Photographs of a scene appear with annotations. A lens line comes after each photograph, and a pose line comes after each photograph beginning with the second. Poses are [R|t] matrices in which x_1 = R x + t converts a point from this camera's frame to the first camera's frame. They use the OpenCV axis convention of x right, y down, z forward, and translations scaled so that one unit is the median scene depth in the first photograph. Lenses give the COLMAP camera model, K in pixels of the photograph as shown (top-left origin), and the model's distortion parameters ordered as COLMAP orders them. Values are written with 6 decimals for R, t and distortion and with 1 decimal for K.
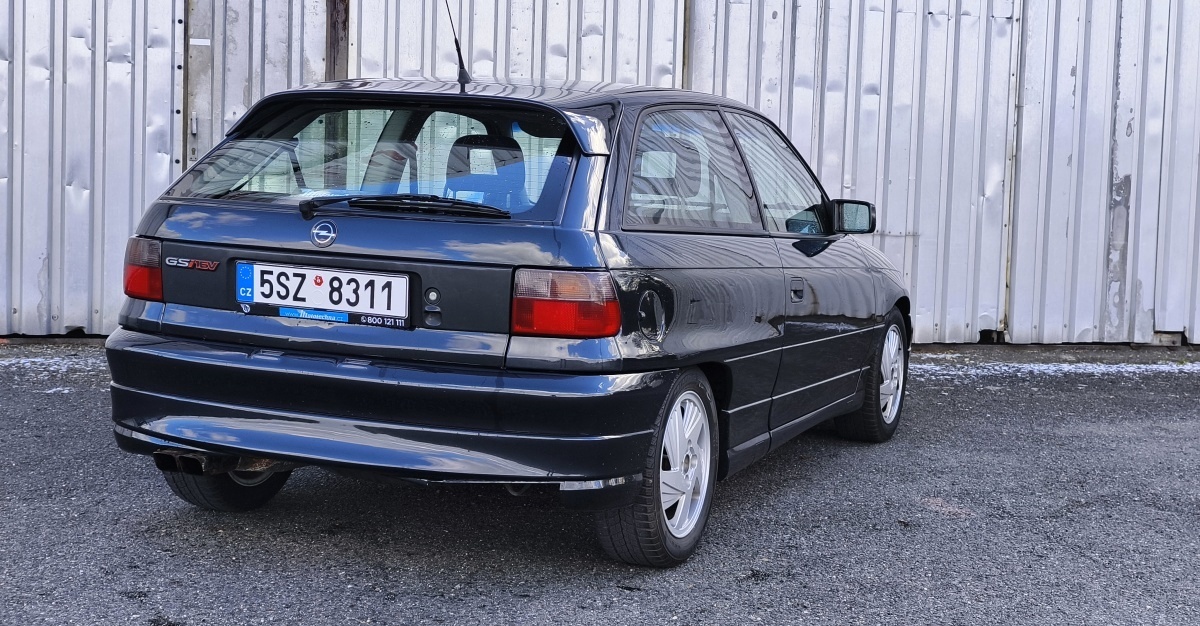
lens RADIAL K [[1745.2, 0, 611.5], [0, 1745.2, 315.4], [0, 0, 1]] dist [0.046998, 0.000000]
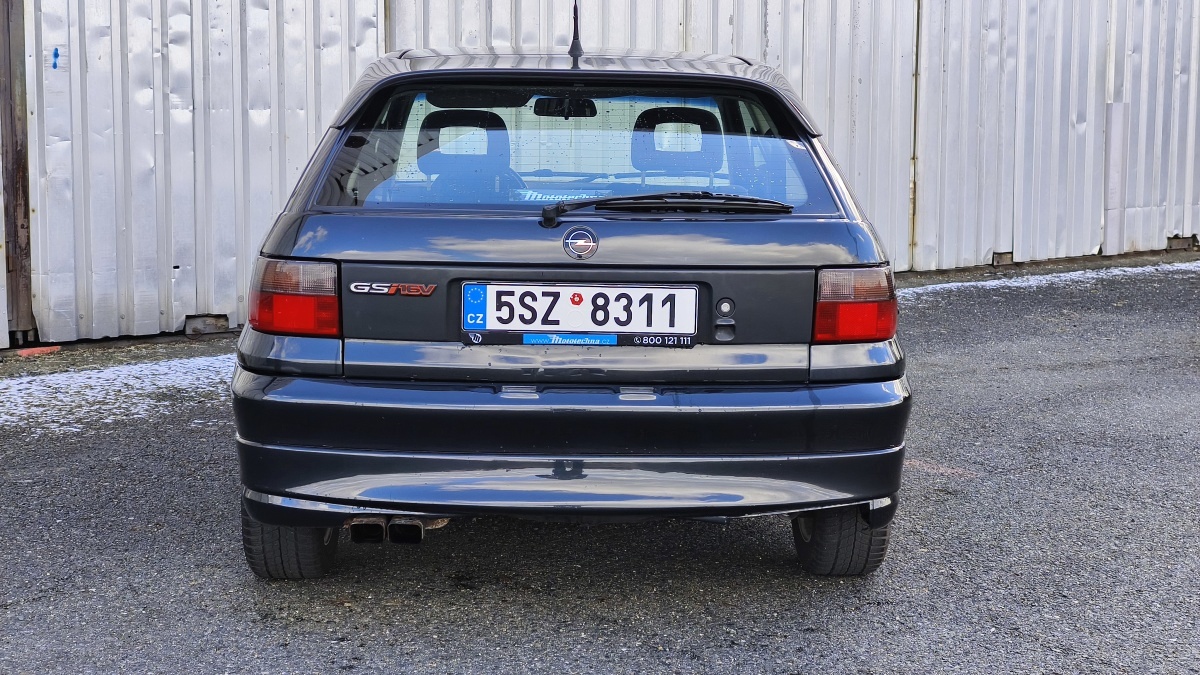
lens RADIAL K [[1748.8, 0, 597.5], [0, 1748.8, 295.3], [0, 0, 1]] dist [0.054131, 0.000000]
pose [[0.907718, -0.075500, 0.412732, -0.503518], [0.064512, 0.997094, 0.040516, -0.054790], [-0.414591, -0.010151, 0.909951, 0.220755]]
